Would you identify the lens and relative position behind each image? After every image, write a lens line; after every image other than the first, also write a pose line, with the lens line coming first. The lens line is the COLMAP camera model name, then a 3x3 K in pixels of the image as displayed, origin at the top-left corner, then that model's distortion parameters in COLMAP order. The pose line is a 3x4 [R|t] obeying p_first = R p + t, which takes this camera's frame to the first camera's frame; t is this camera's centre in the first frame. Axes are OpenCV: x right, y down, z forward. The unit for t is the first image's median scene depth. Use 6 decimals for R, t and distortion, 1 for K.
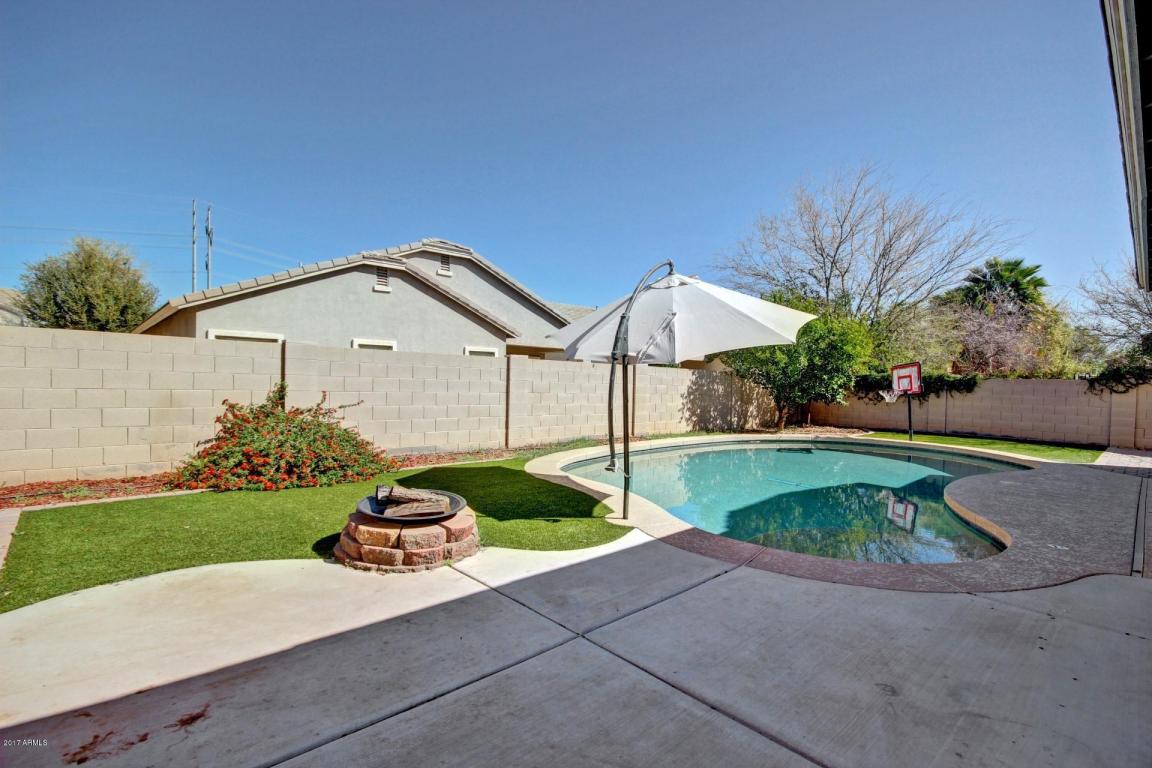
lens RADIAL K [[538.7, 0, 578.9], [0, 538.7, 390.7], [0, 0, 1]] dist [0.003583, -0.003695]
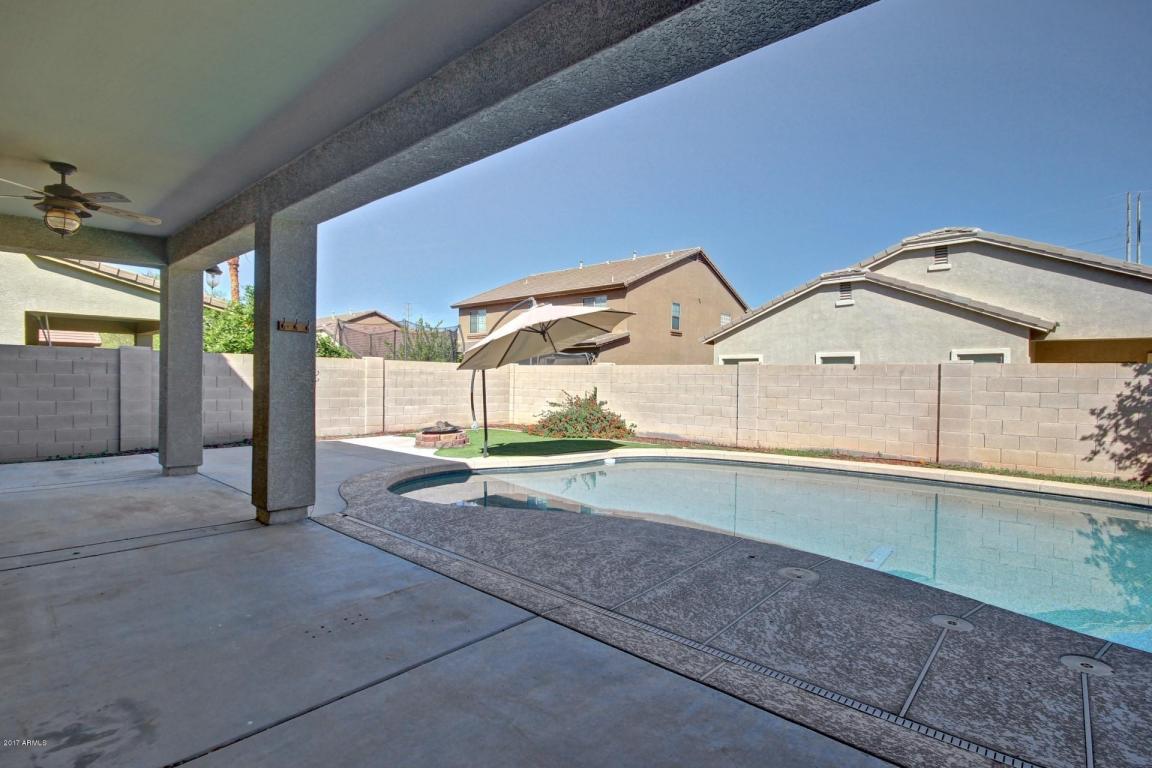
lens RADIAL K [[538.7, 0, 570.9], [0, 538.7, 387.2], [0, 0, 1]] dist [0.003583, -0.003695]
pose [[0.104610, -0.011843, -0.994443, 0.662760], [-0.032099, 0.999368, -0.015278, 0.009197], [0.993995, 0.033519, 0.104164, 0.387809]]
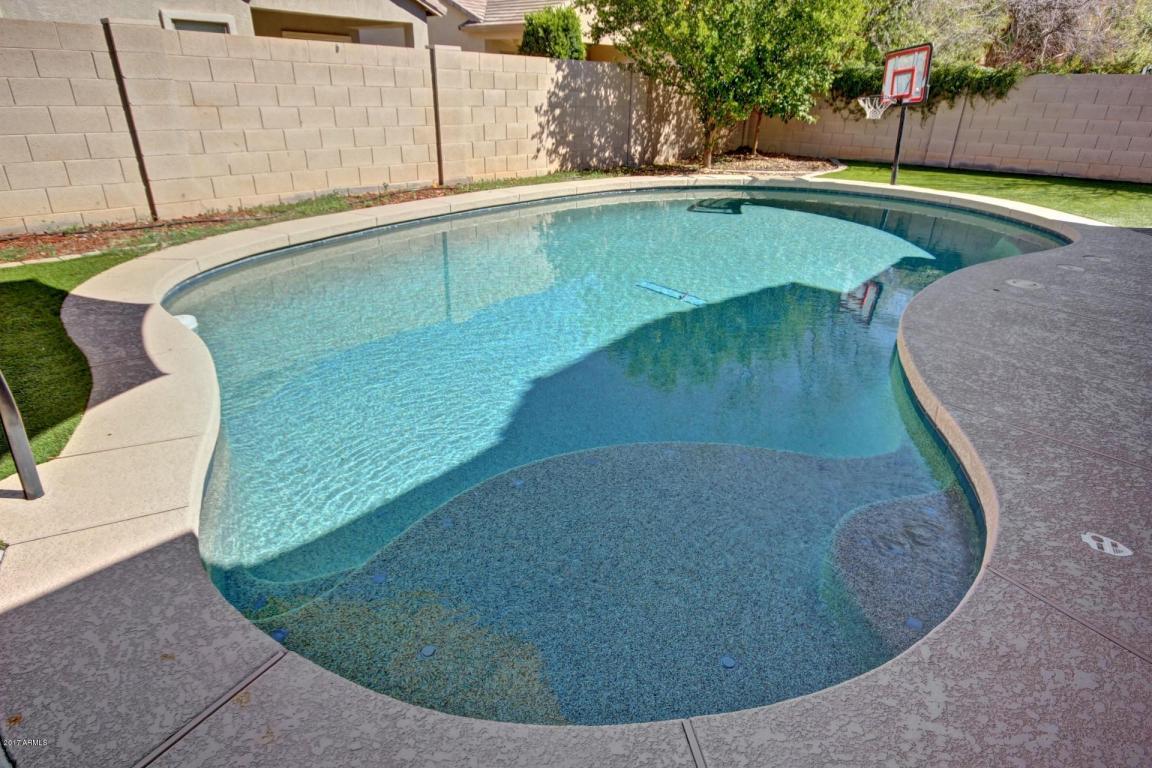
lens RADIAL K [[651.3, 0, 584.7], [0, 651.3, 390.8], [0, 0, 1]] dist [0.016999, 0.000203]
pose [[0.994621, -0.045847, 0.092879, 0.155855], [0.003573, 0.911358, 0.411599, -0.004087], [-0.103517, -0.409054, 0.906620, 0.214927]]
